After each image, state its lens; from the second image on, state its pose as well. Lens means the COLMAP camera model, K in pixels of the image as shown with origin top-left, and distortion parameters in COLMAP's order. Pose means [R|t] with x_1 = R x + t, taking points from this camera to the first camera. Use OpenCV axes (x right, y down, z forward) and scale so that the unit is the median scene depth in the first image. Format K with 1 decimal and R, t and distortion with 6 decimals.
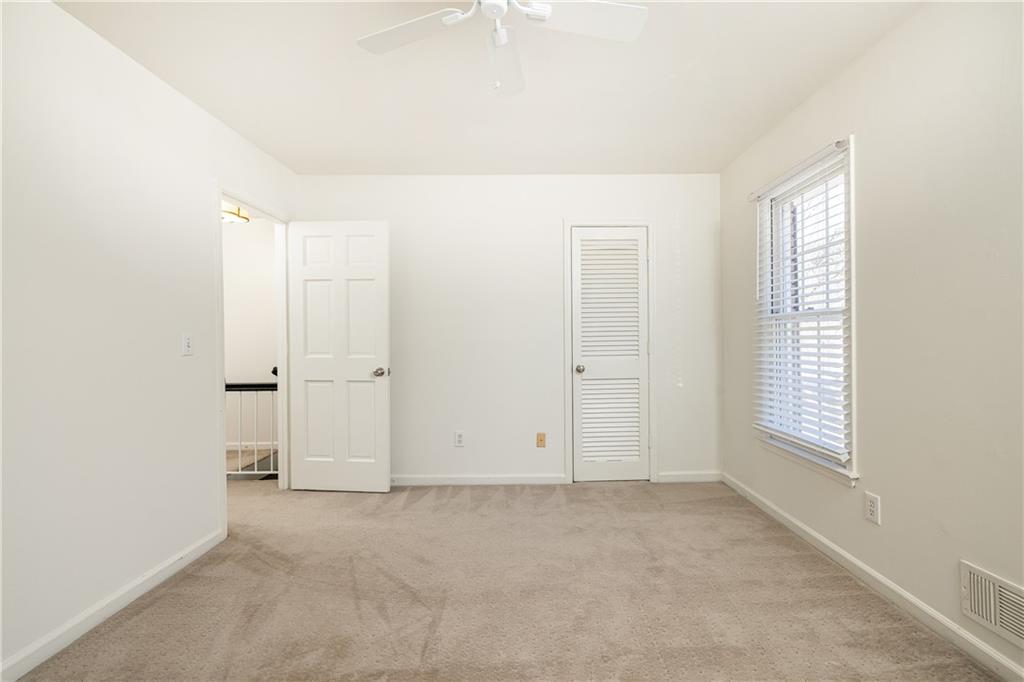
lens RADIAL K [[433.7, 0, 512.0], [0, 433.7, 341.0], [0, 0, 1]] dist [0.000873, 0.000091]
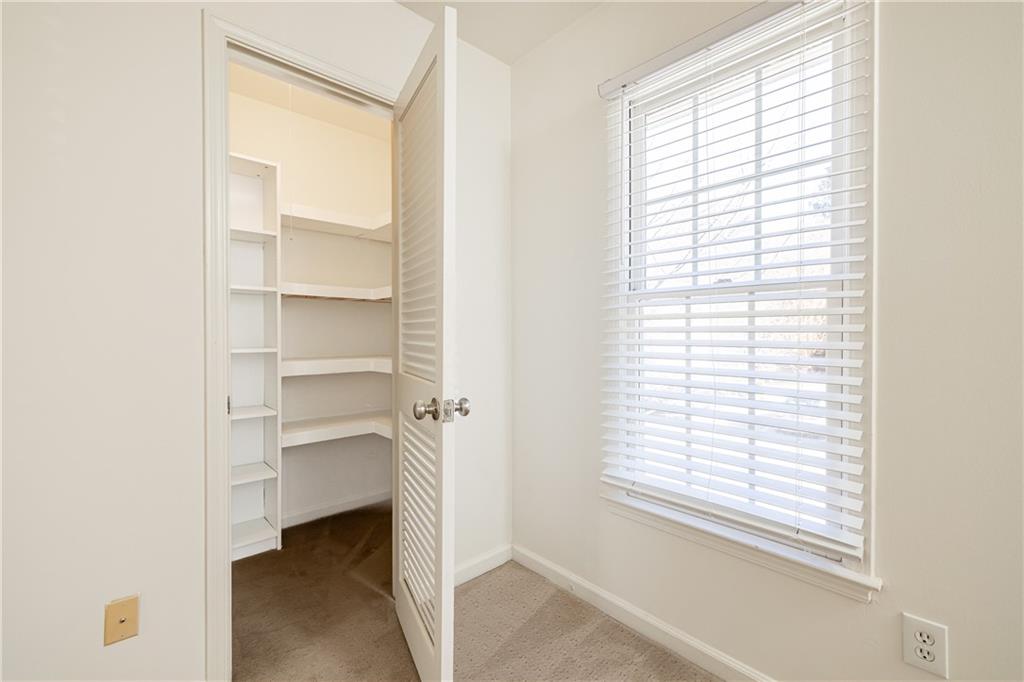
lens RADIAL K [[433.7, 0, 512.0], [0, 433.7, 341.0], [0, 0, 1]] dist [0.000873, 0.000091]
pose [[0.714307, 0.002928, 0.699826, 0.063644], [-0.011126, 0.999912, 0.007173, 0.006191], [-0.699744, -0.012910, 0.714277, 0.744146]]
